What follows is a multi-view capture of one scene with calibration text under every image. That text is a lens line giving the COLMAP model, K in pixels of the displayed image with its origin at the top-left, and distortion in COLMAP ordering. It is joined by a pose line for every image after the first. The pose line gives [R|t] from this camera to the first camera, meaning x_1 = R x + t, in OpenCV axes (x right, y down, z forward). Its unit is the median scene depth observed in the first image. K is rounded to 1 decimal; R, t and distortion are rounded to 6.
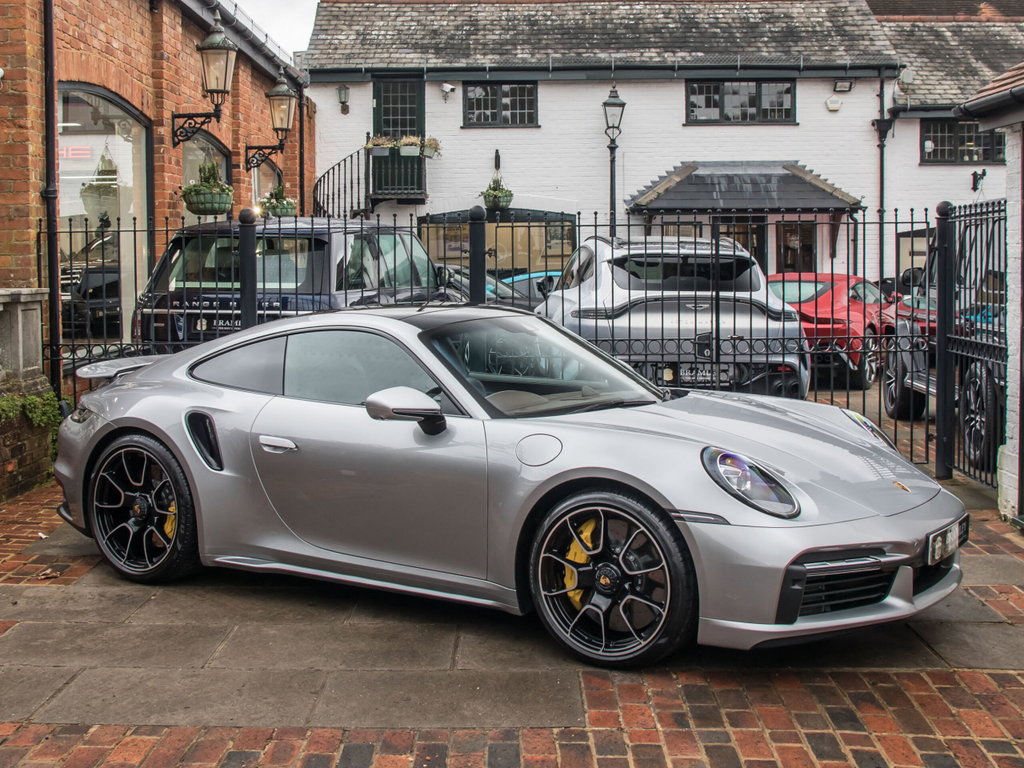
lens RADIAL K [[1363.4, 0, 492.3], [0, 1363.4, 308.4], [0, 0, 1]] dist [-0.099863, 0.109242]
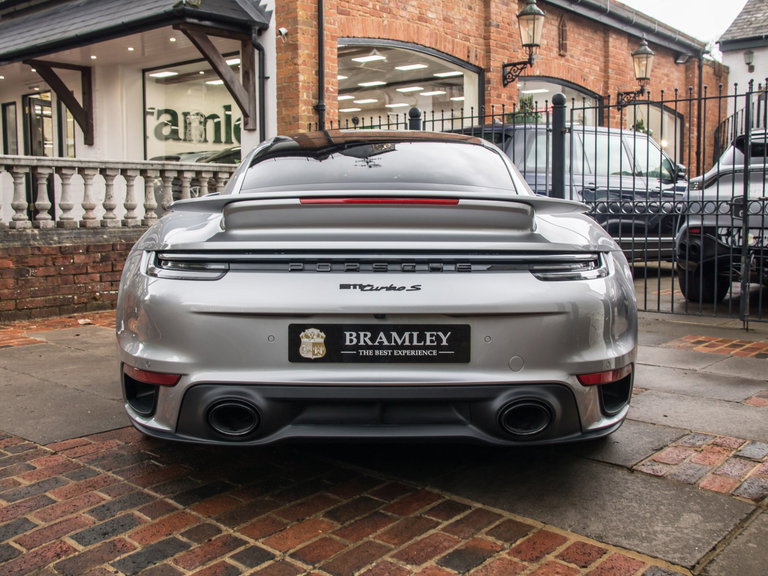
lens RADIAL K [[848.6, 0, 384.0], [0, 848.6, 288.0], [0, 0, 1]] dist [-0.124248, 0.248839]
pose [[0.773904, 0.066044, -0.629849, 0.359313], [-0.026787, 0.997071, 0.071636, 0.051525], [0.632736, -0.038568, 0.773407, 0.290661]]
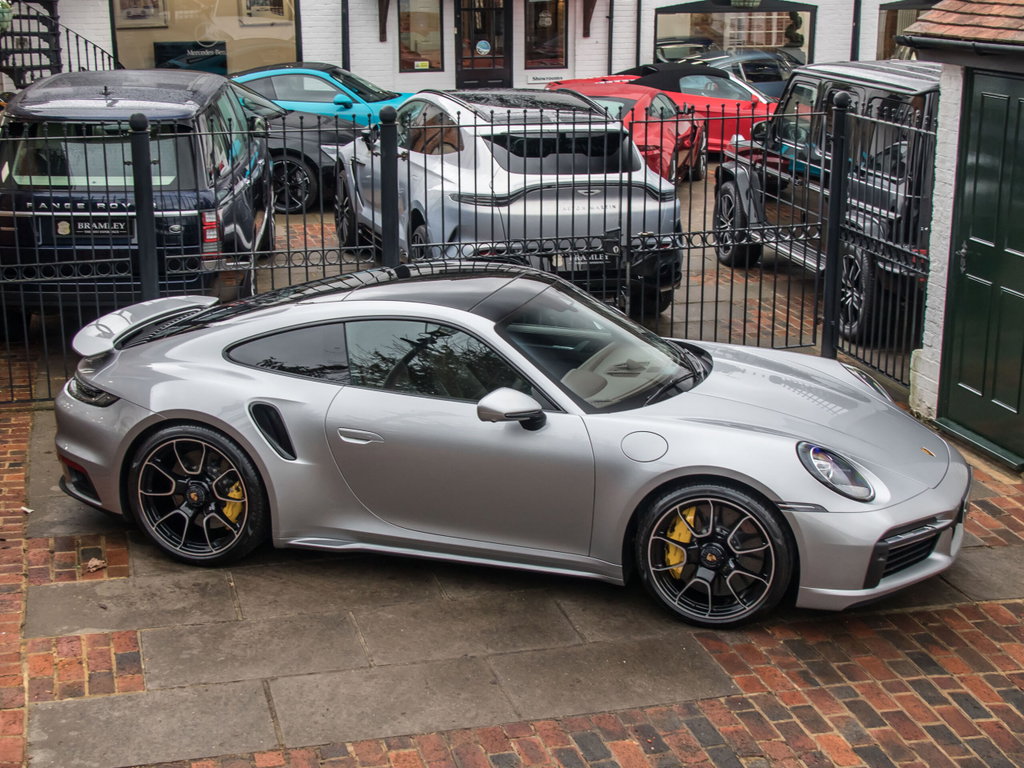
lens RADIAL K [[1630.8, 0, 512.0], [0, 1630.8, 384.0], [0, 0, 1]] dist [0.019490, 0.043987]
pose [[0.962226, -0.064849, 0.264416, -0.238512], [0.003518, 0.974098, 0.226097, -0.141840], [-0.272229, -0.216626, 0.937531, -0.129568]]
